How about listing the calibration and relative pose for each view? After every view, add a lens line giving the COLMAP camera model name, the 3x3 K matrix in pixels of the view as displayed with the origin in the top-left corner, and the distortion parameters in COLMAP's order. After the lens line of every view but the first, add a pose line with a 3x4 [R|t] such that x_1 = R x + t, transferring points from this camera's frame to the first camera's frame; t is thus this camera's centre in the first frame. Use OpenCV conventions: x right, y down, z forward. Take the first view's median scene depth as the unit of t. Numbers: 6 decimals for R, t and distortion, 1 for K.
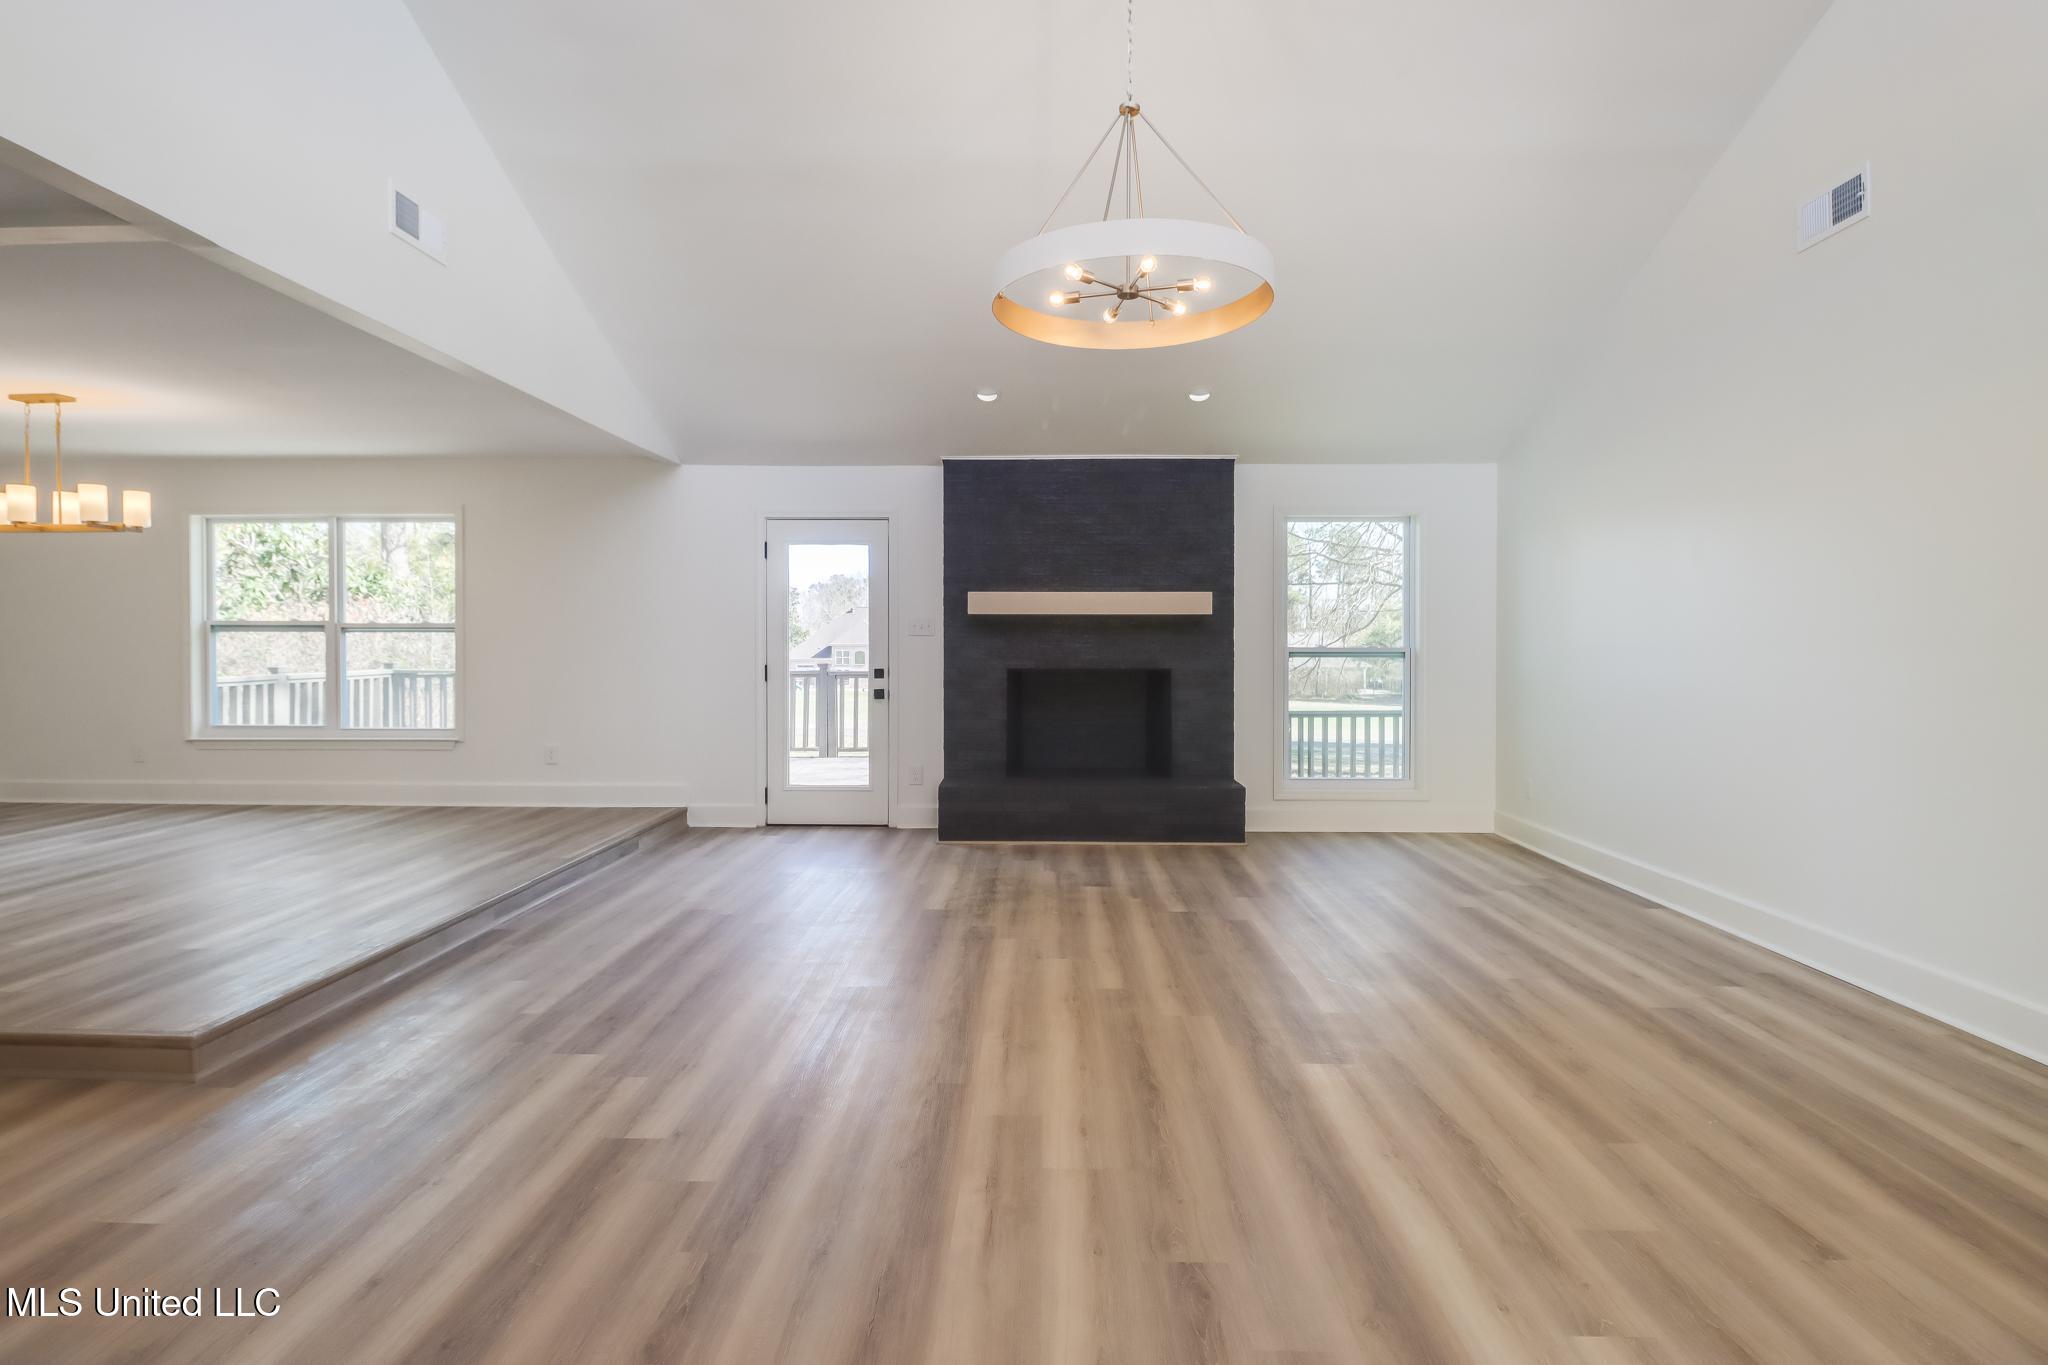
lens RADIAL K [[1004.5, 0, 1045.2], [0, 1004.5, 649.4], [0, 0, 1]] dist [-0.001100, -0.005671]
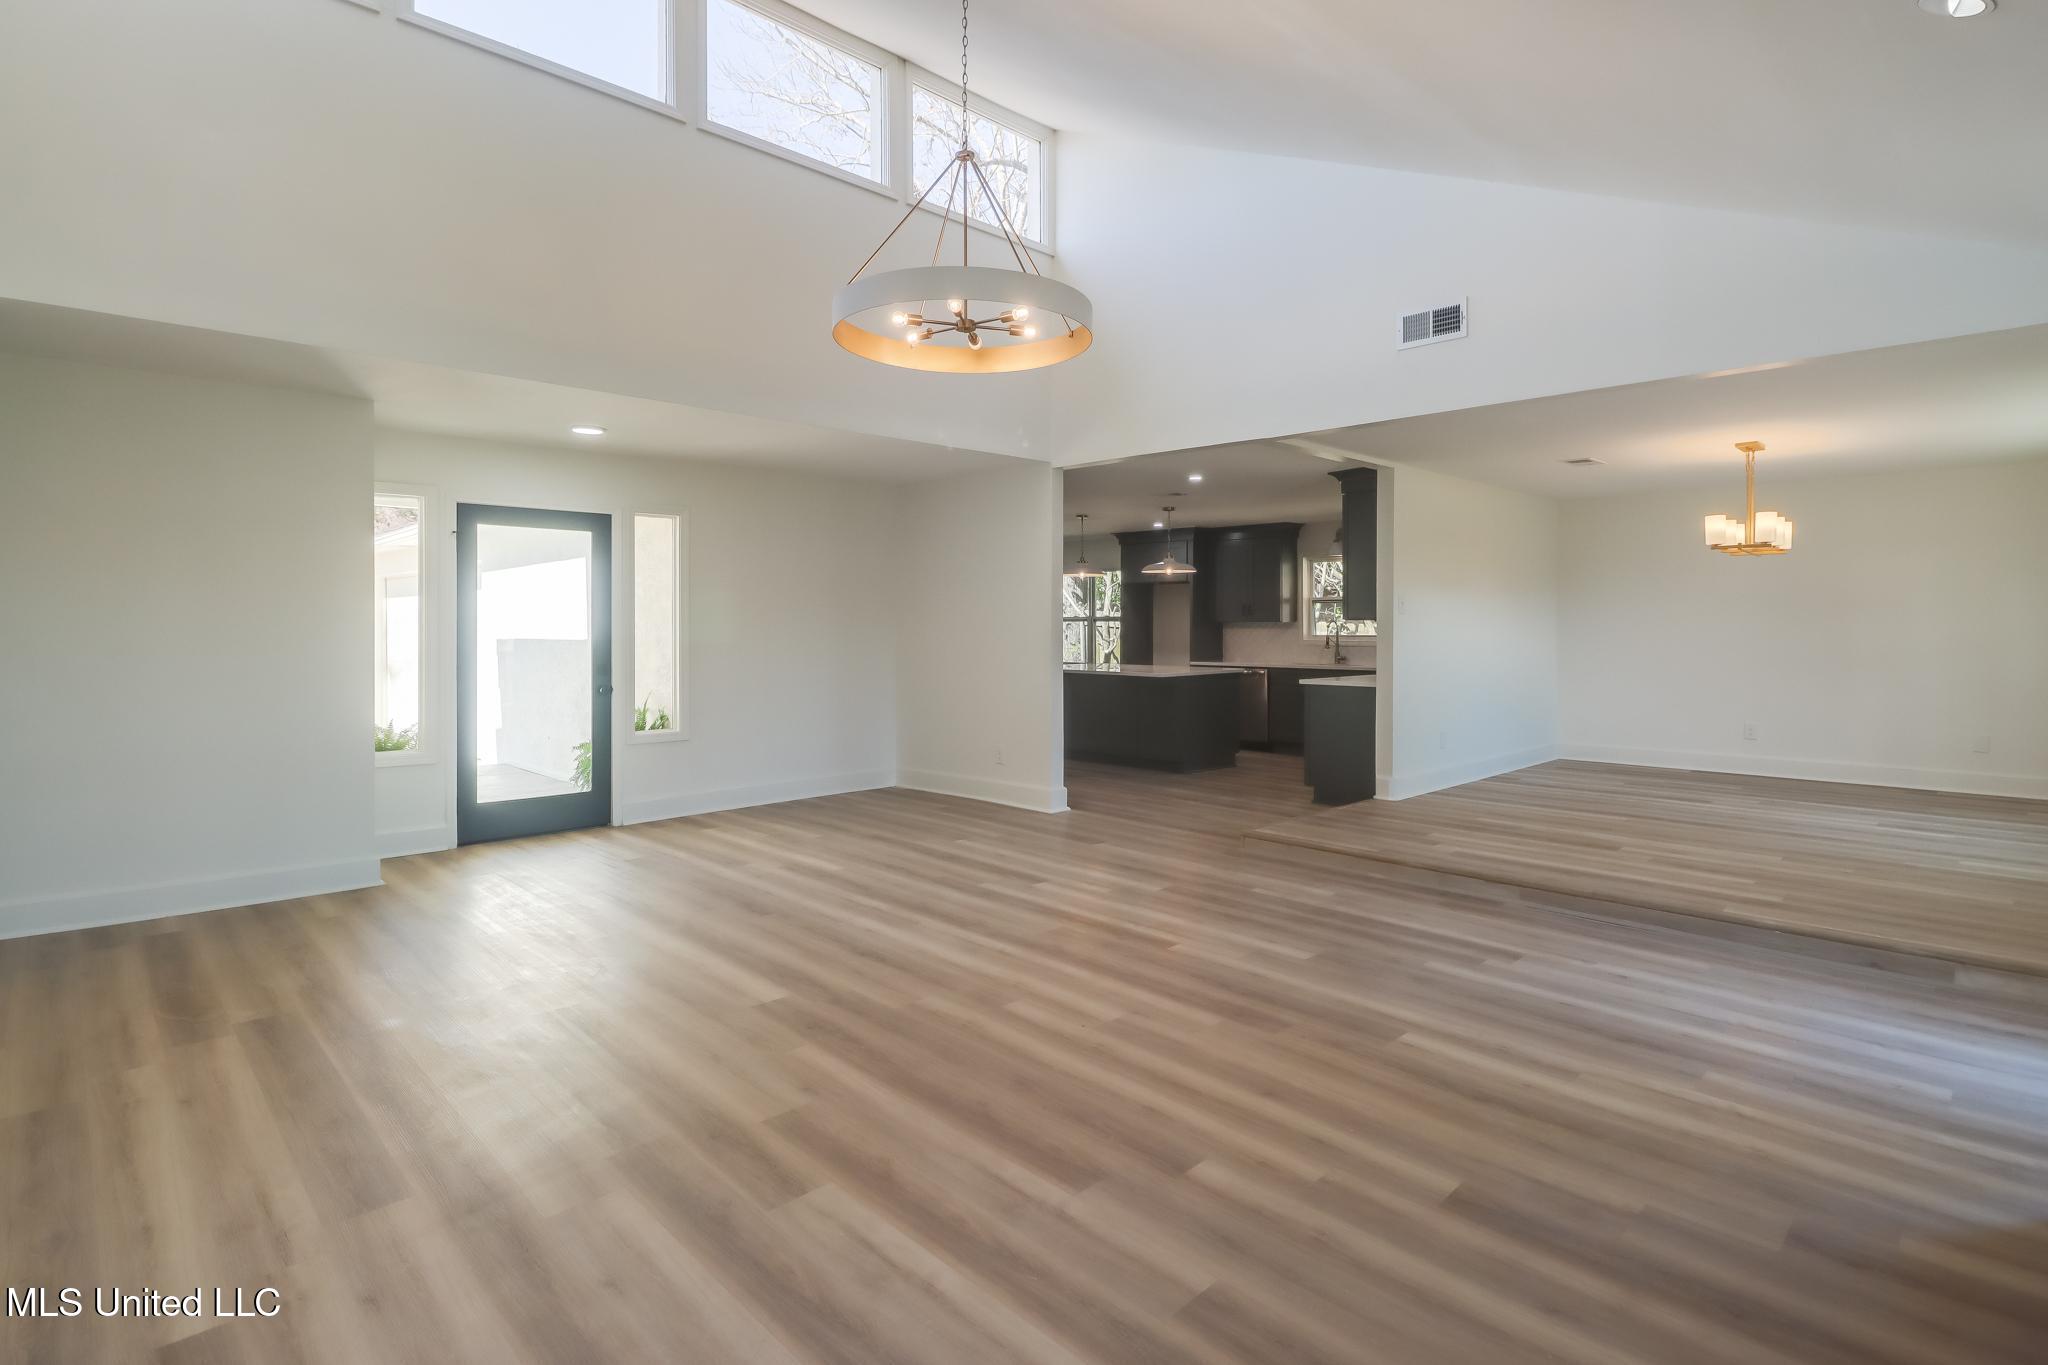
lens RADIAL K [[1004.5, 0, 994.3], [0, 1004.5, 651.8], [0, 0, 1]] dist [-0.001100, -0.005671]
pose [[-0.728692, 0.020096, -0.684547, 0.406420], [-0.006702, 0.999312, 0.036471, -0.023940], [0.684809, 0.031164, -0.728056, 0.925487]]
